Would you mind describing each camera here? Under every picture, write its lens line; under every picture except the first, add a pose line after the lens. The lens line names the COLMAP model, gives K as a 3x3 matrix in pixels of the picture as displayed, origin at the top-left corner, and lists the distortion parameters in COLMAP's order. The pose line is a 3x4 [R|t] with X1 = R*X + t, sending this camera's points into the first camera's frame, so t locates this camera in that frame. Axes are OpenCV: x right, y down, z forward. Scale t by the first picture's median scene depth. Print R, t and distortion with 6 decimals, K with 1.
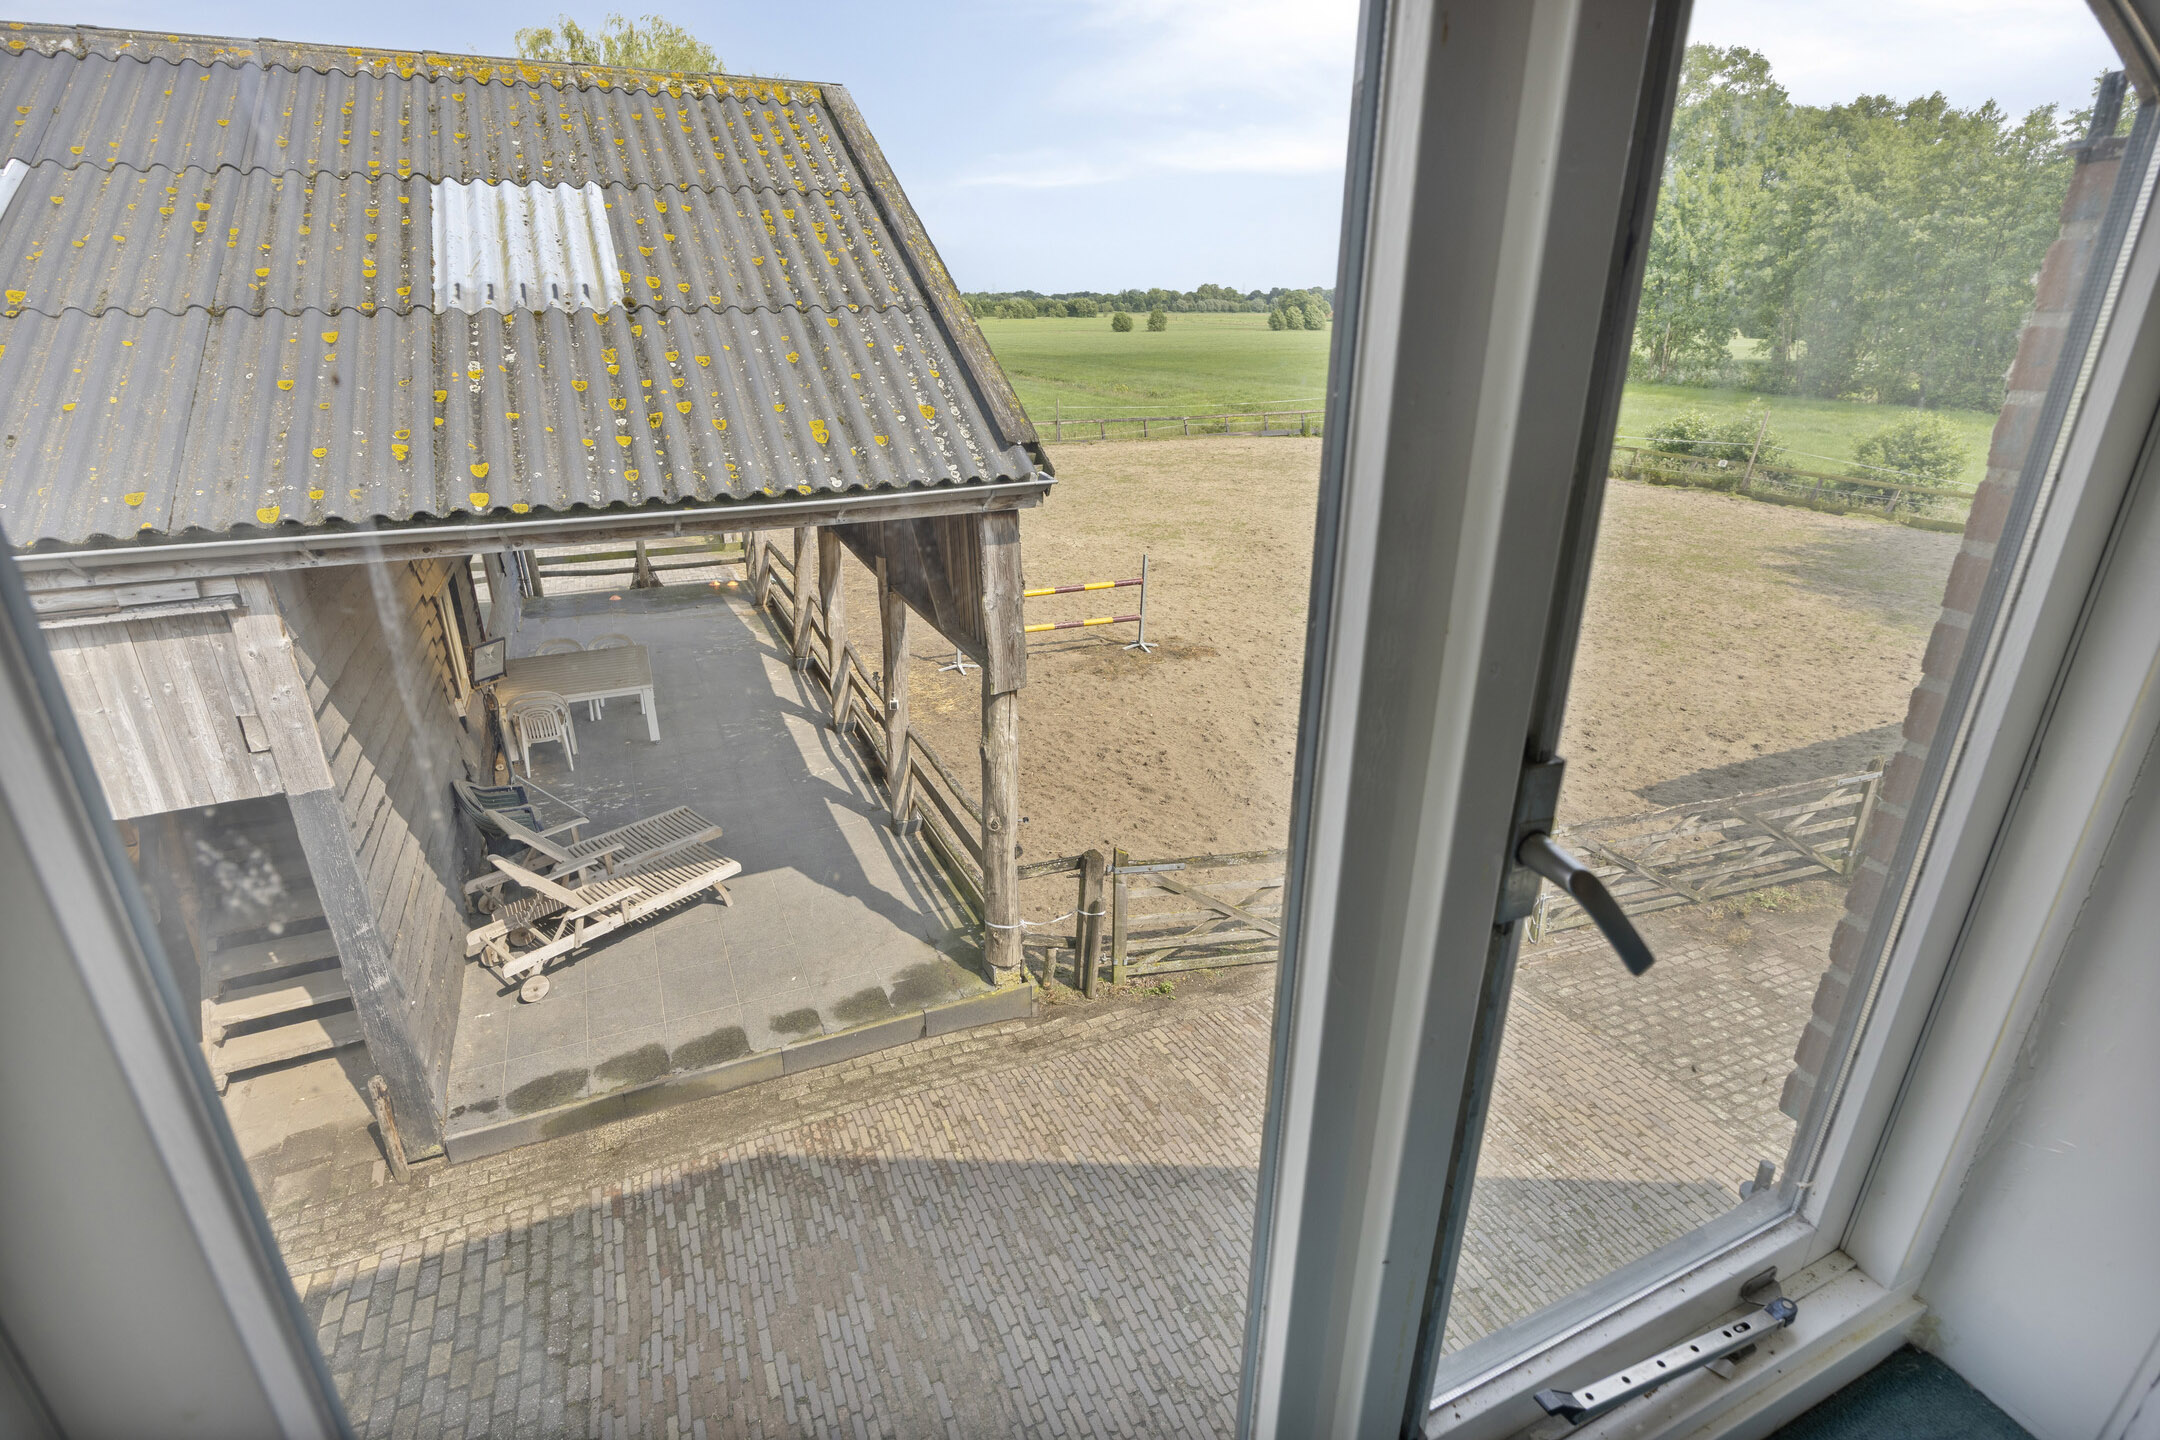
lens RADIAL K [[1046.7, 0, 1080.2], [0, 1046.7, 718.7], [0, 0, 1]] dist [-0.000707, -0.000032]
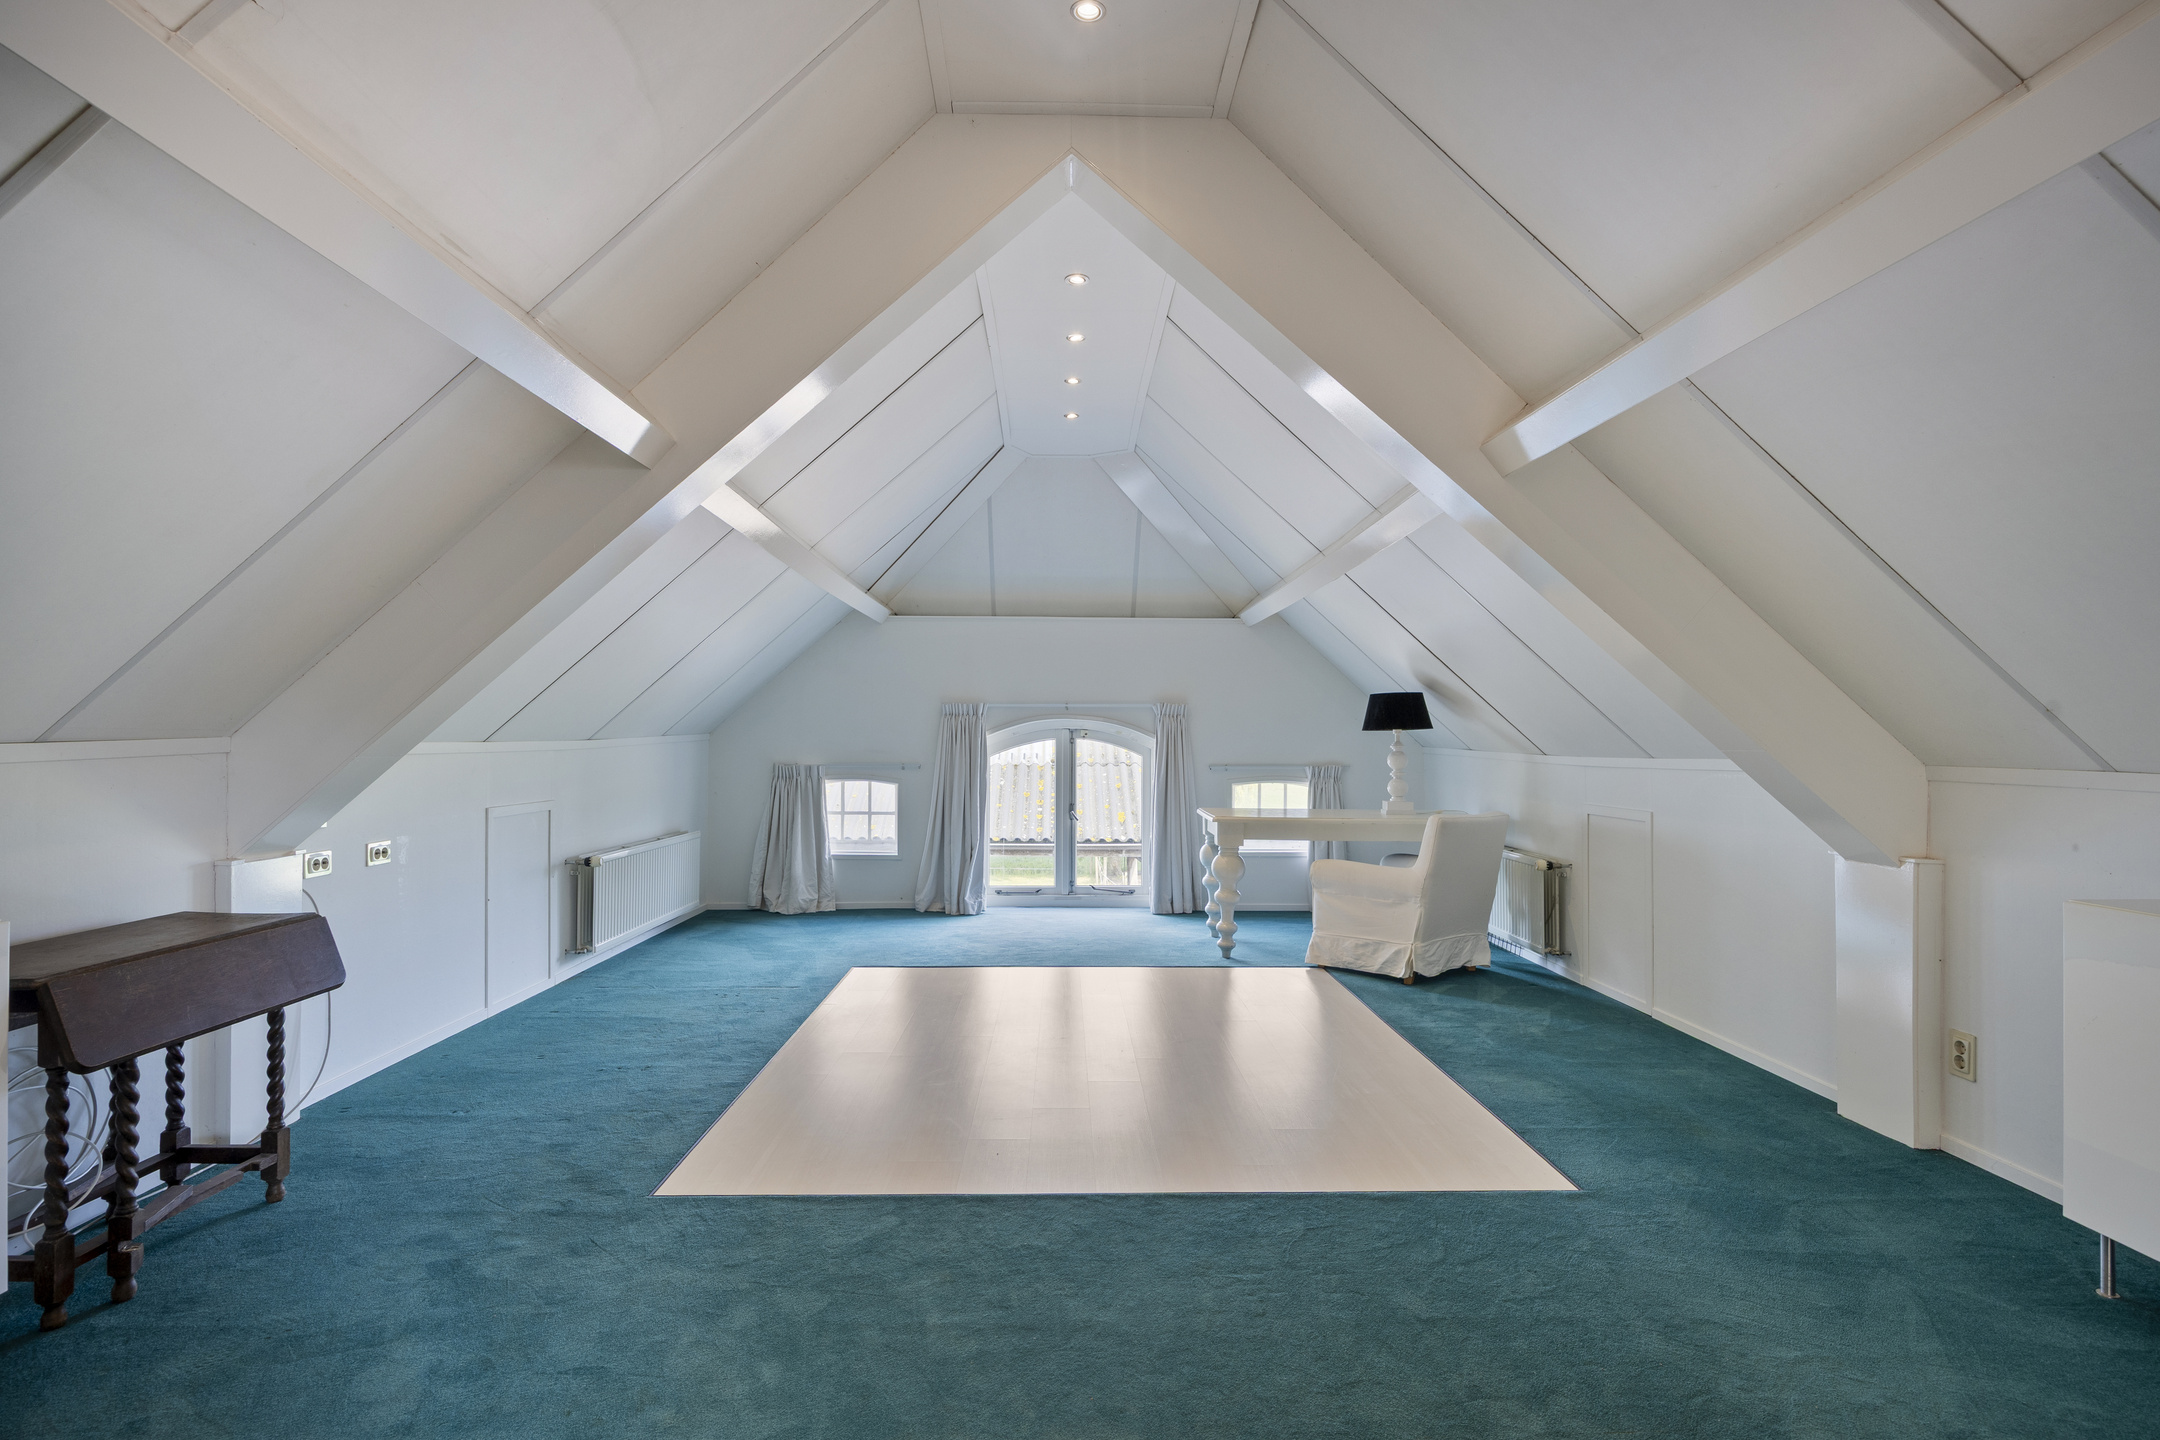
lens RADIAL K [[1046.7, 0, 1079.6], [0, 1046.7, 729.3], [0, 0, 1]] dist [-0.000707, -0.000032]
pose [[0.918749, -0.002647, -0.394834, 0.573169], [-0.150835, 0.921784, -0.357159, 0.378708], [0.364897, 0.387694, 0.846489, -1.032622]]
